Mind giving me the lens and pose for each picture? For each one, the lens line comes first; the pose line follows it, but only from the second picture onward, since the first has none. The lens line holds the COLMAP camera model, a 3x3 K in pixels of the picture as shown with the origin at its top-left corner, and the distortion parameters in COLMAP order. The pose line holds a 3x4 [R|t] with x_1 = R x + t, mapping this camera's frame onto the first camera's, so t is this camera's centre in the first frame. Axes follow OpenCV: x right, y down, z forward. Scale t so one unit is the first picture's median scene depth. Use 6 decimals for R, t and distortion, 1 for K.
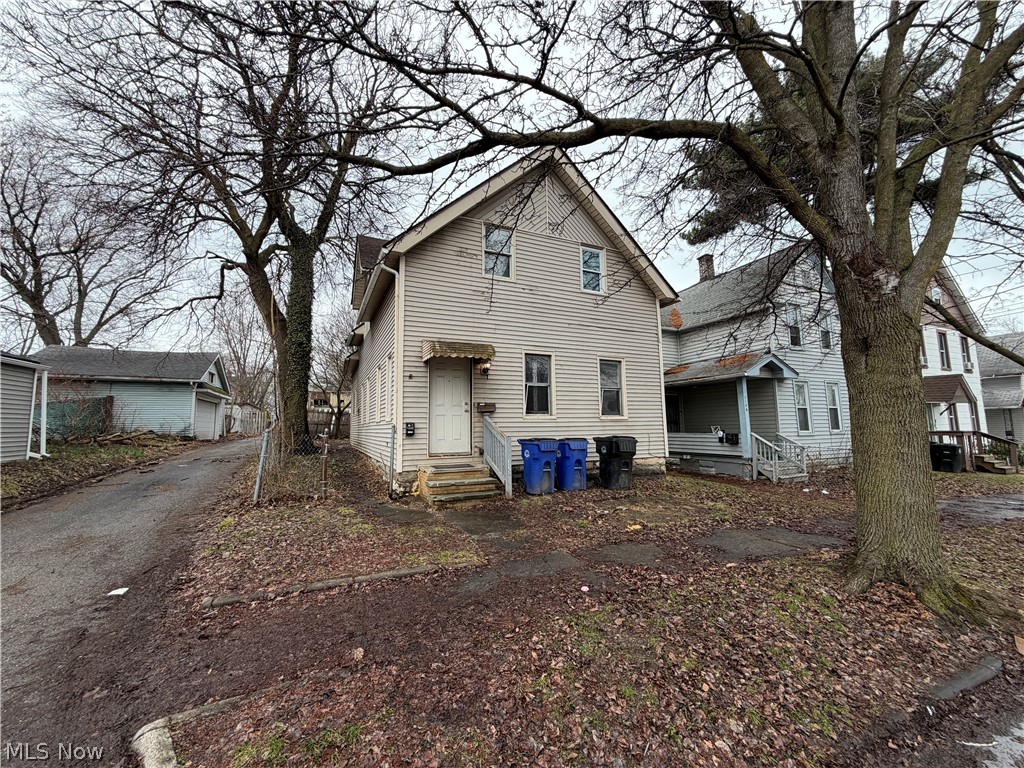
lens RADIAL K [[408.1, 0, 508.5], [0, 408.1, 384.5], [0, 0, 1]] dist [0.002432, -0.000239]
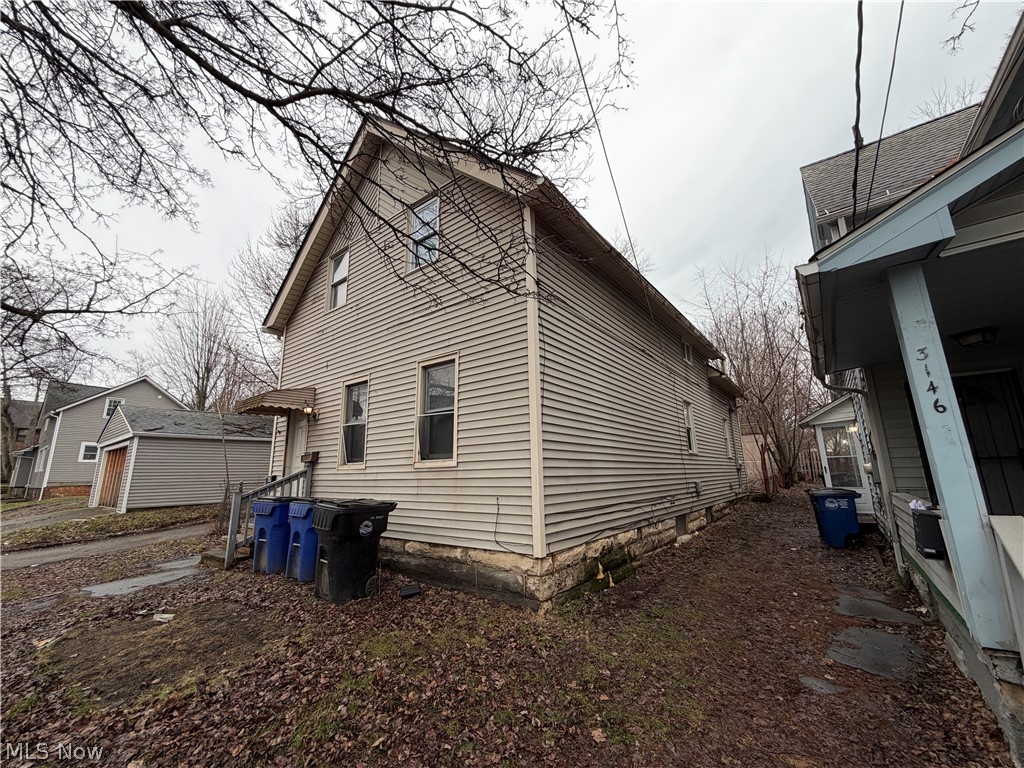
lens RADIAL K [[408.1, 0, 508.5], [0, 408.1, 384.5], [0, 0, 1]] dist [0.002432, -0.000239]
pose [[0.450577, -0.184588, -0.873446, 0.793113], [0.106588, 0.982515, -0.152653, 0.069139], [0.886352, -0.024317, 0.462374, 0.820191]]
